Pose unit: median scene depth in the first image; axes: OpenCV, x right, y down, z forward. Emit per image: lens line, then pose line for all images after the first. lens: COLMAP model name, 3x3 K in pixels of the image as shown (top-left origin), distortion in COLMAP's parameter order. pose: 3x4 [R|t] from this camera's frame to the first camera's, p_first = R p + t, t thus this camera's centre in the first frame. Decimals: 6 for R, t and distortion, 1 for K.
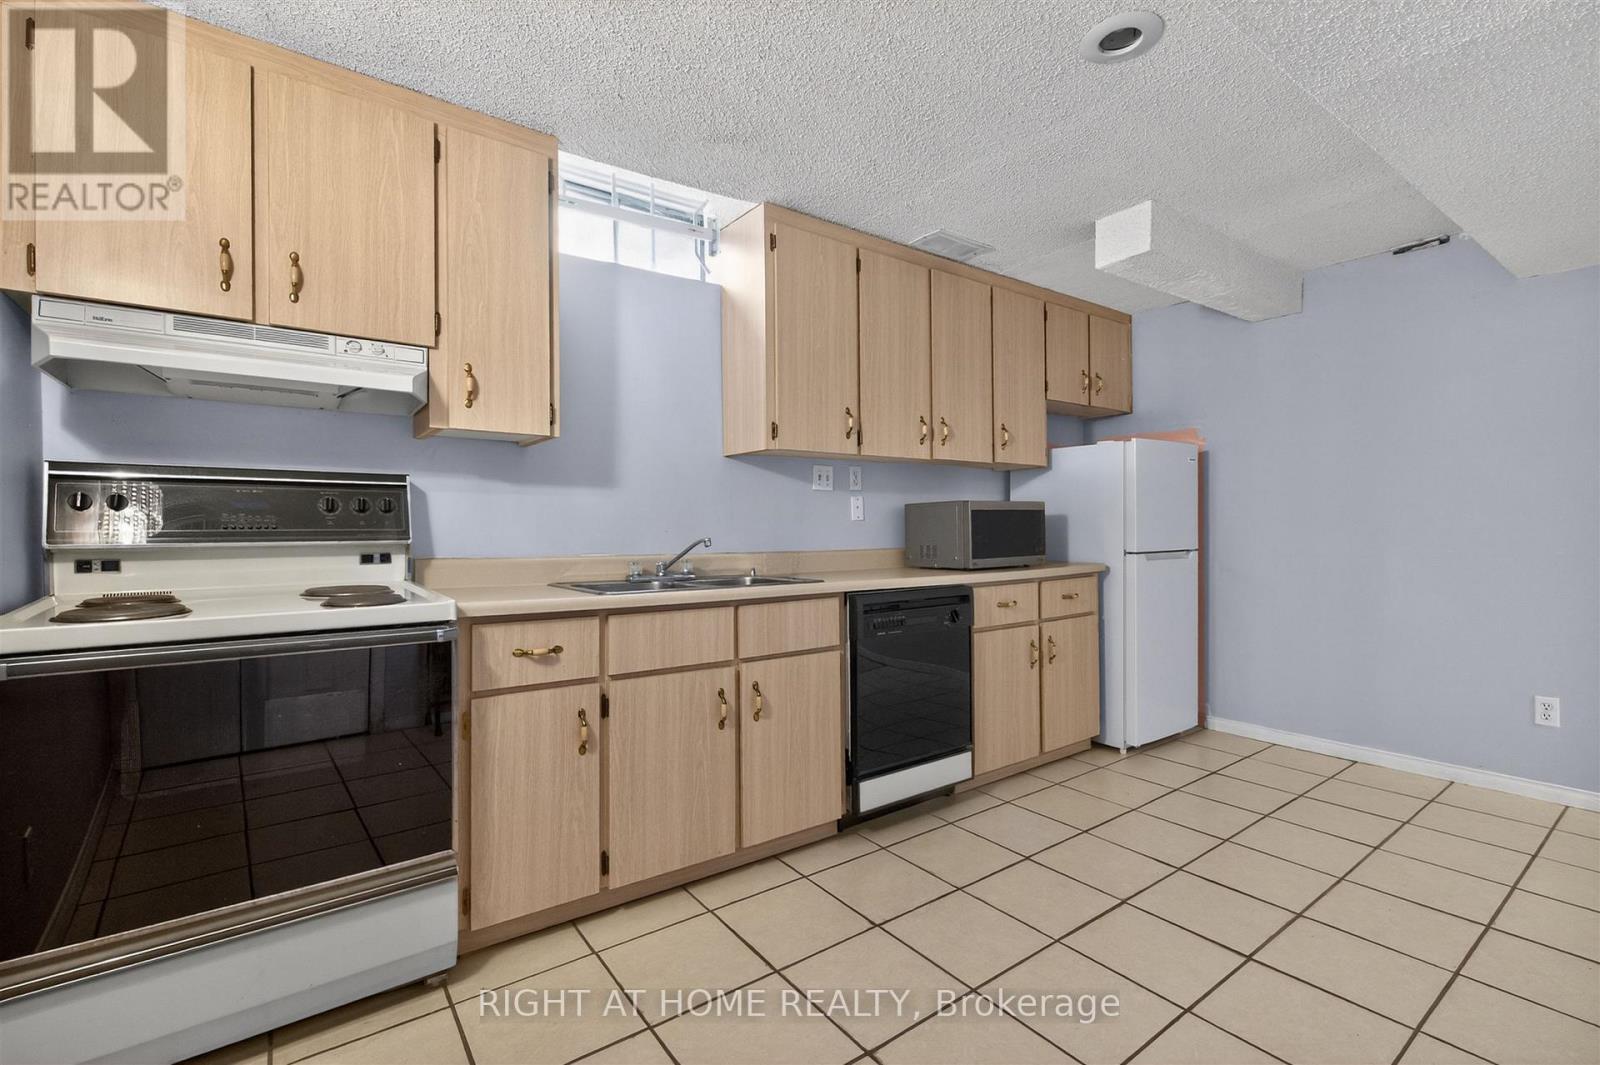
lens RADIAL K [[719.6, 0, 809.1], [0, 719.6, 530.4], [0, 0, 1]] dist [-0.000516, 0.000722]
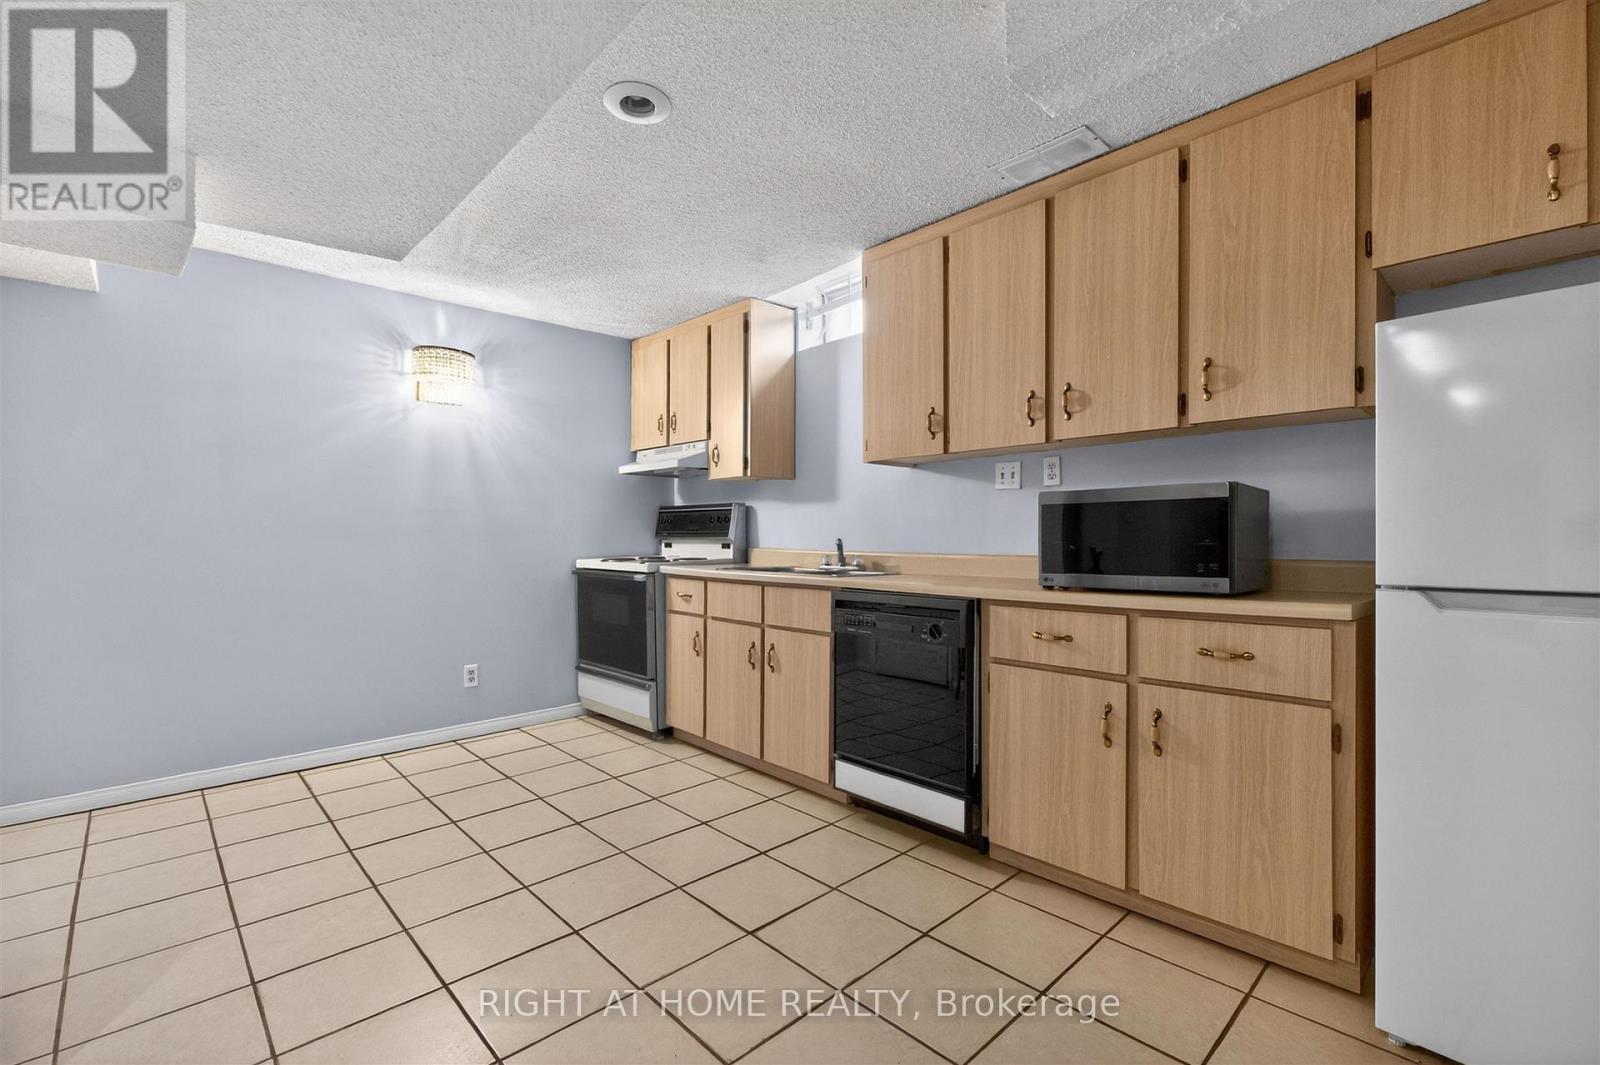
lens RADIAL K [[719.6, 0, 810.6], [0, 719.6, 530.5], [0, 0, 1]] dist [-0.000516, 0.000722]
pose [[0.110283, 0.000636, -0.993900, 1.052187], [0.000141, 1.000000, 0.000656, -0.003684], [0.993900, -0.000212, 0.110282, 0.754137]]
